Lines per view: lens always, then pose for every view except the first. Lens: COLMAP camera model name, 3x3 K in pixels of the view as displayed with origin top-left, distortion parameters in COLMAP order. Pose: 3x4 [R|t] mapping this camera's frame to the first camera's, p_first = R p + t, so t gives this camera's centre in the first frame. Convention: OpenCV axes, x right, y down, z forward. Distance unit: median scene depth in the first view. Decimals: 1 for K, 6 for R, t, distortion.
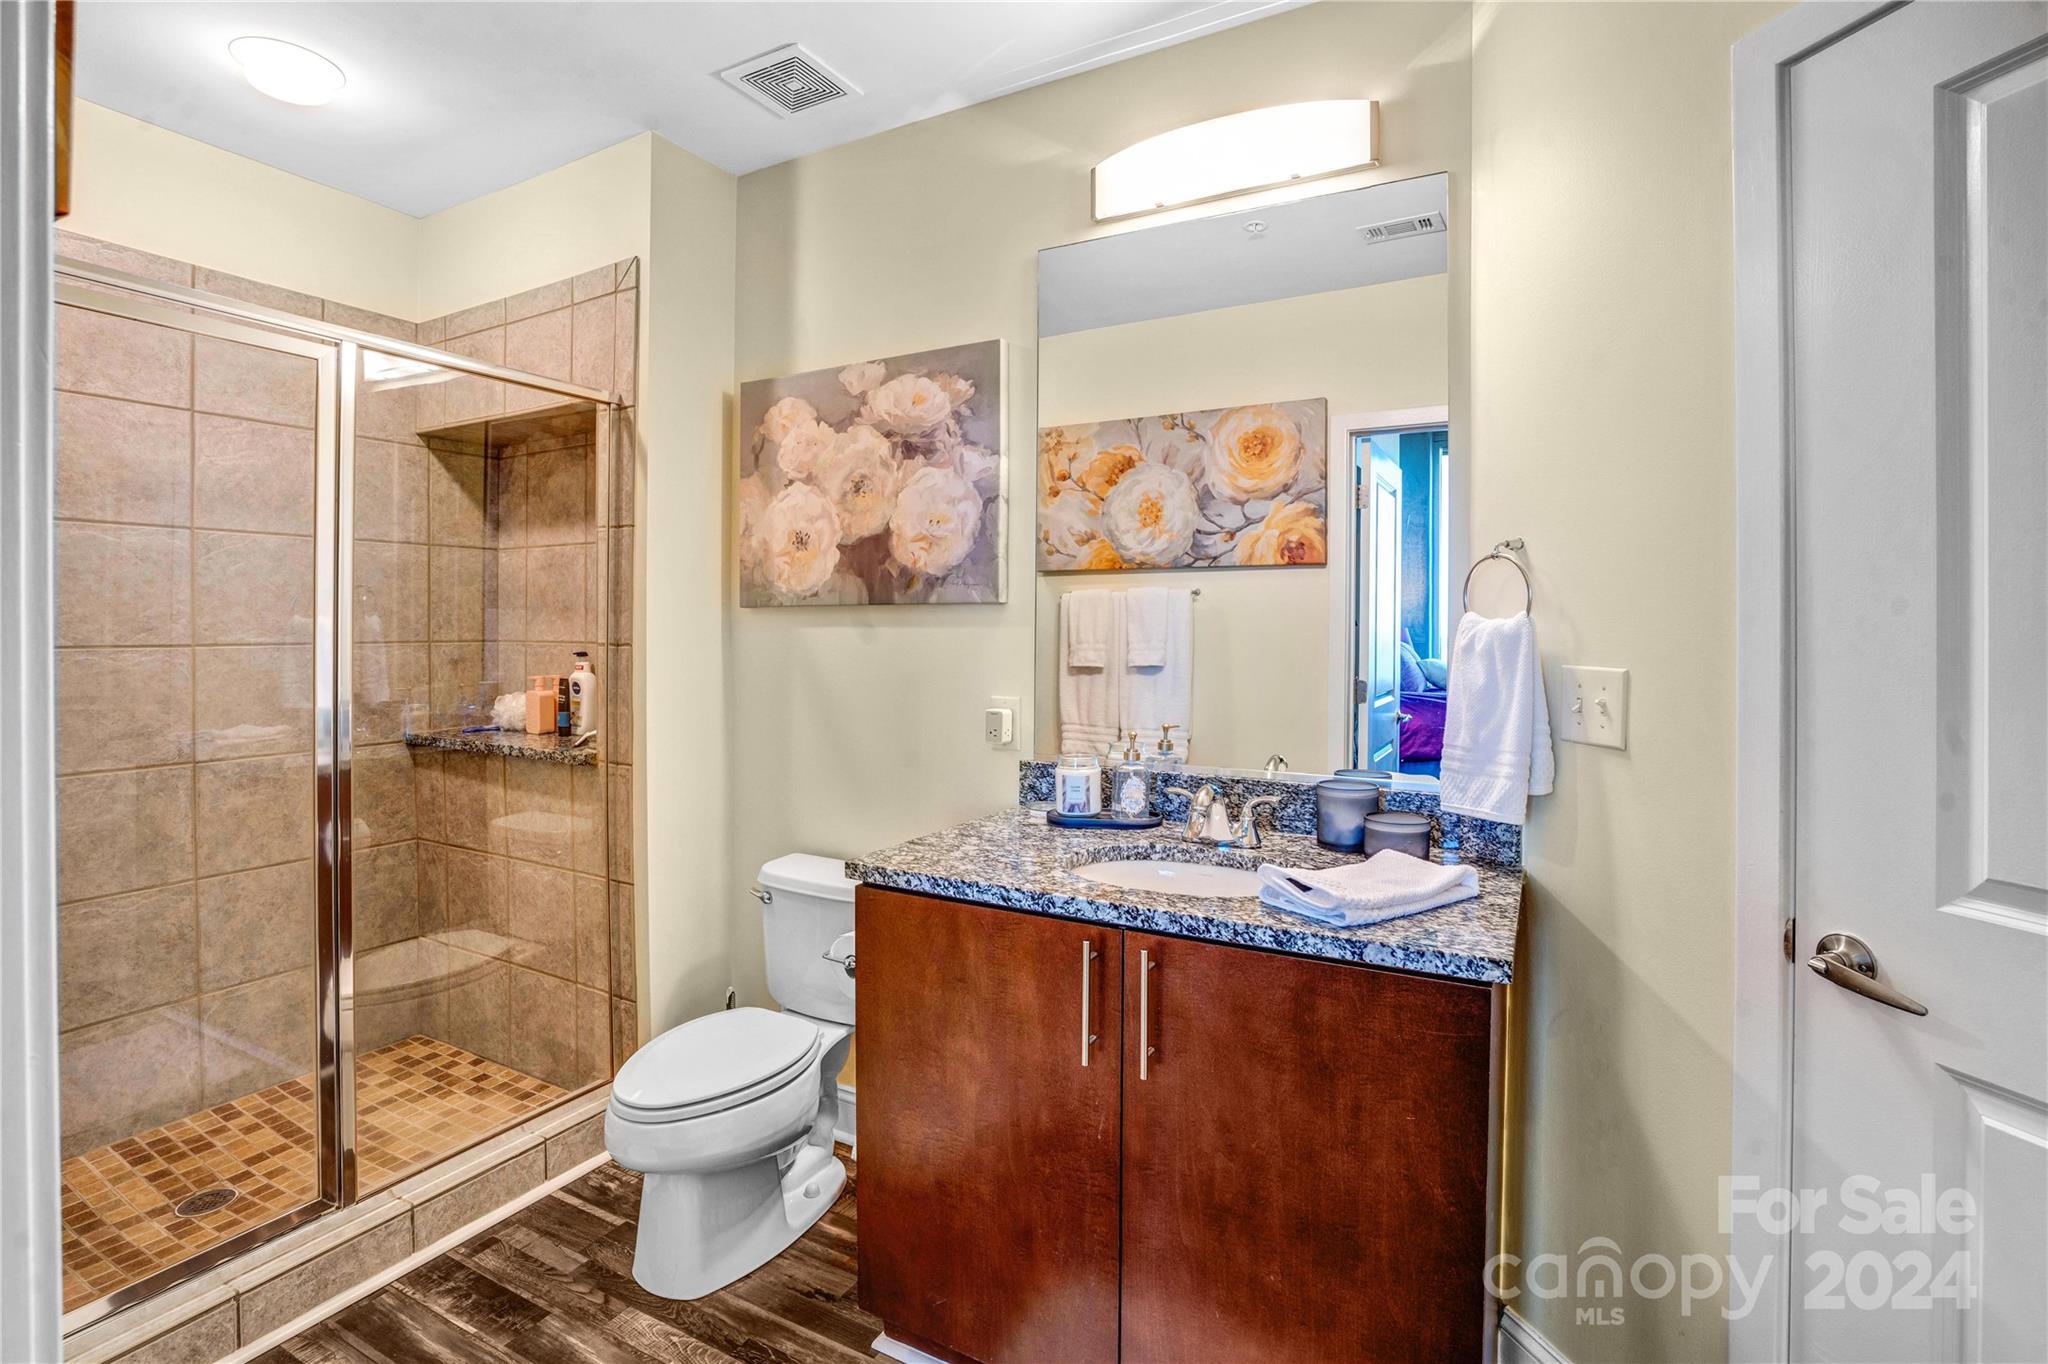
lens RADIAL K [[966.6, 0, 1027.9], [0, 966.6, 636.4], [0, 0, 1]] dist [-0.047862, 0.013359]
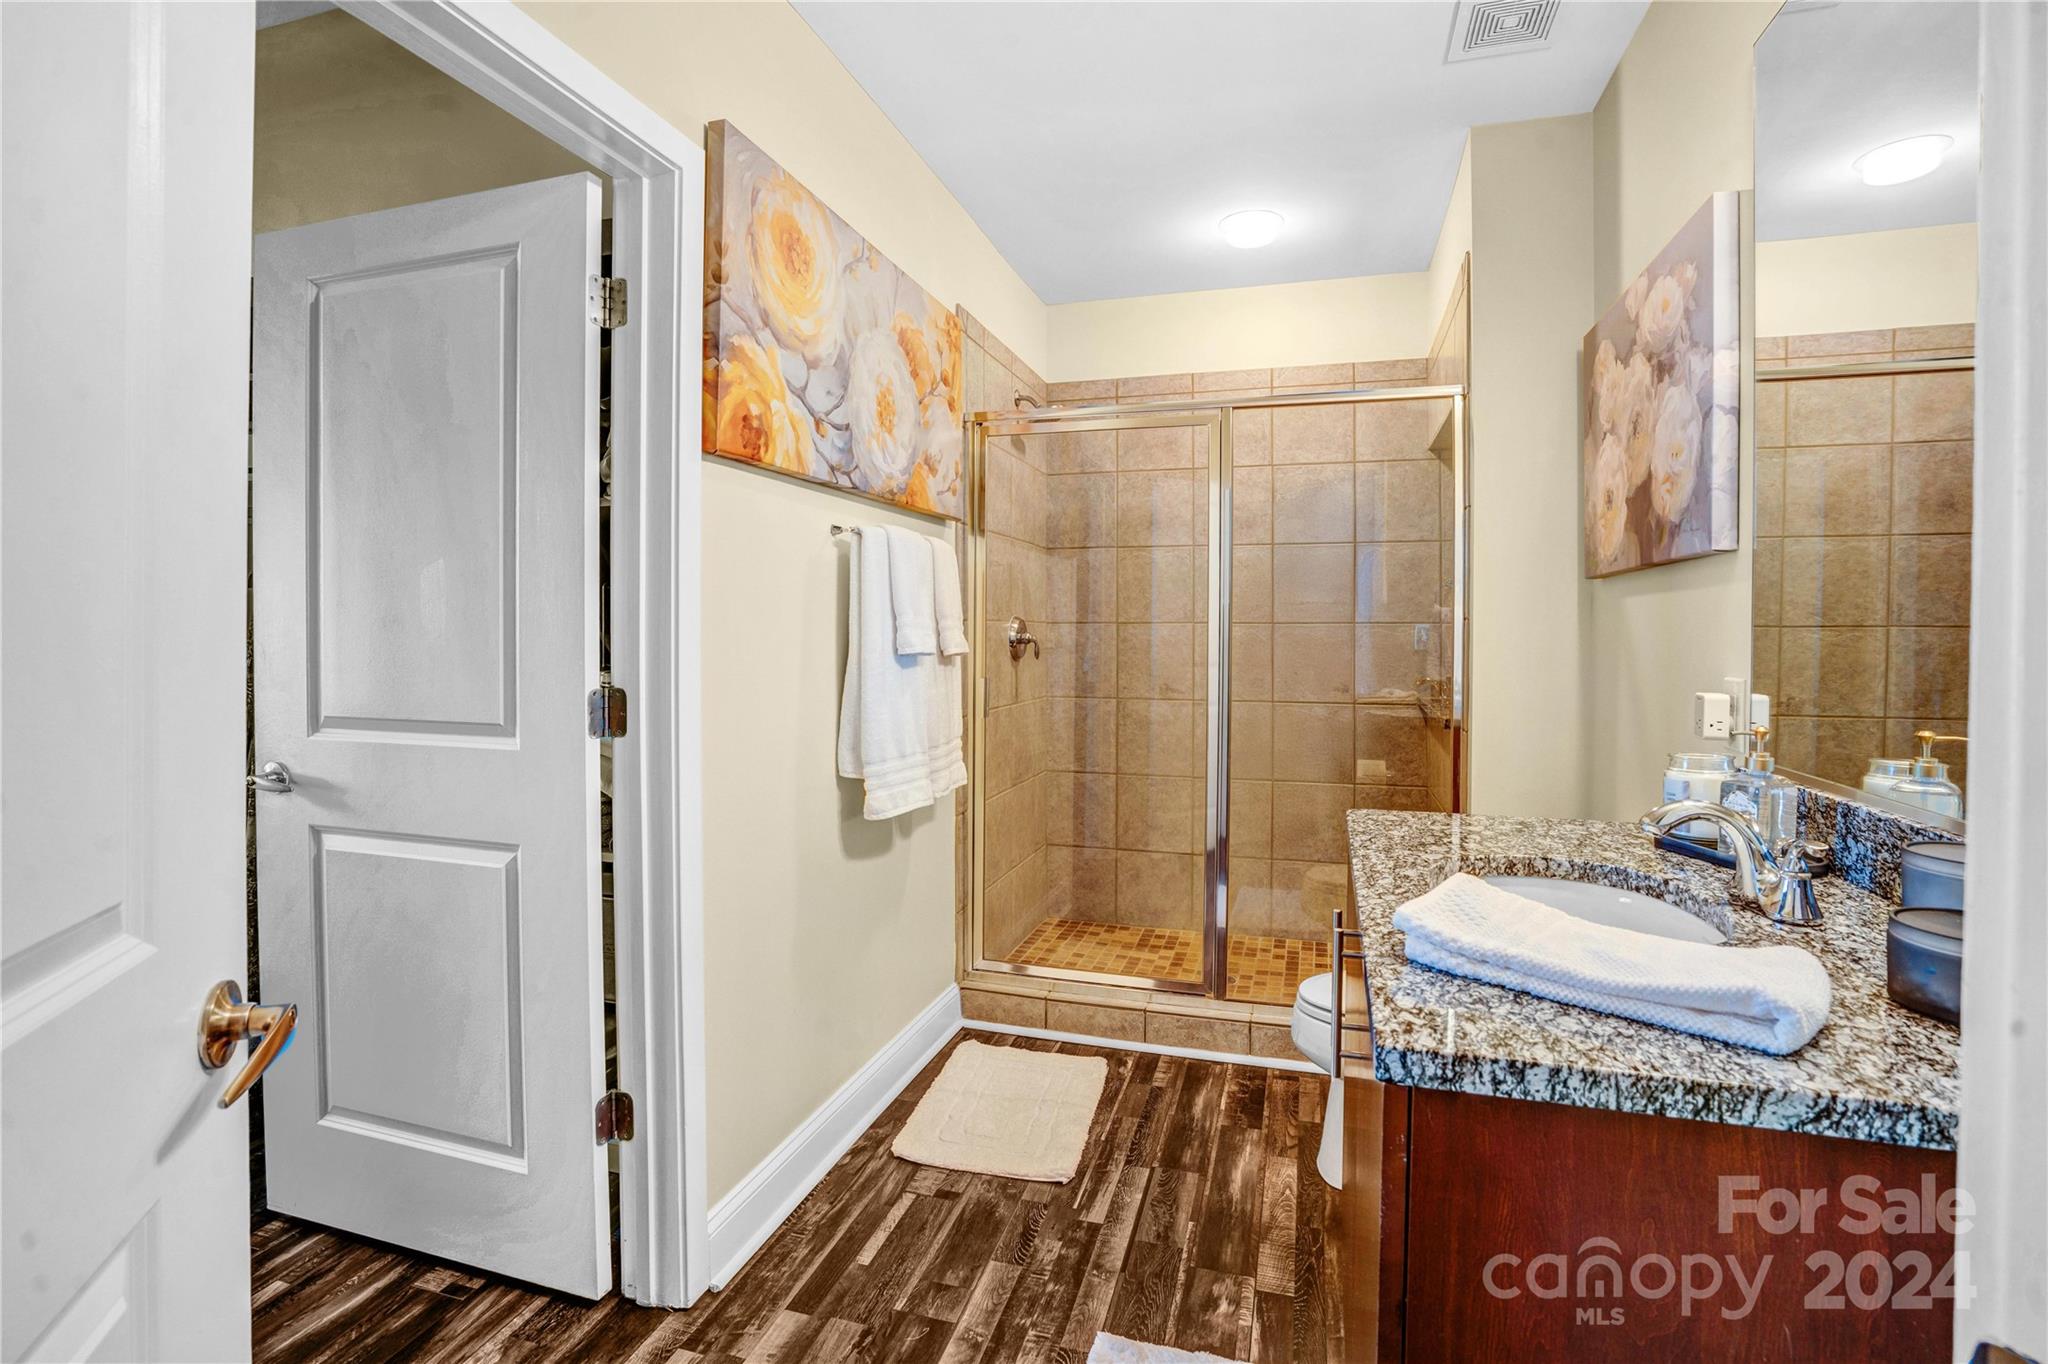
lens RADIAL K [[966.6, 0, 1027.7], [0, 966.6, 636.5], [0, 0, 1]] dist [-0.047862, 0.013359]
pose [[0.198132, 0.003539, -0.980169, 0.593924], [-0.014569, 0.999894, 0.000665, 0.039730], [0.980067, 0.014148, 0.198162, 0.349149]]
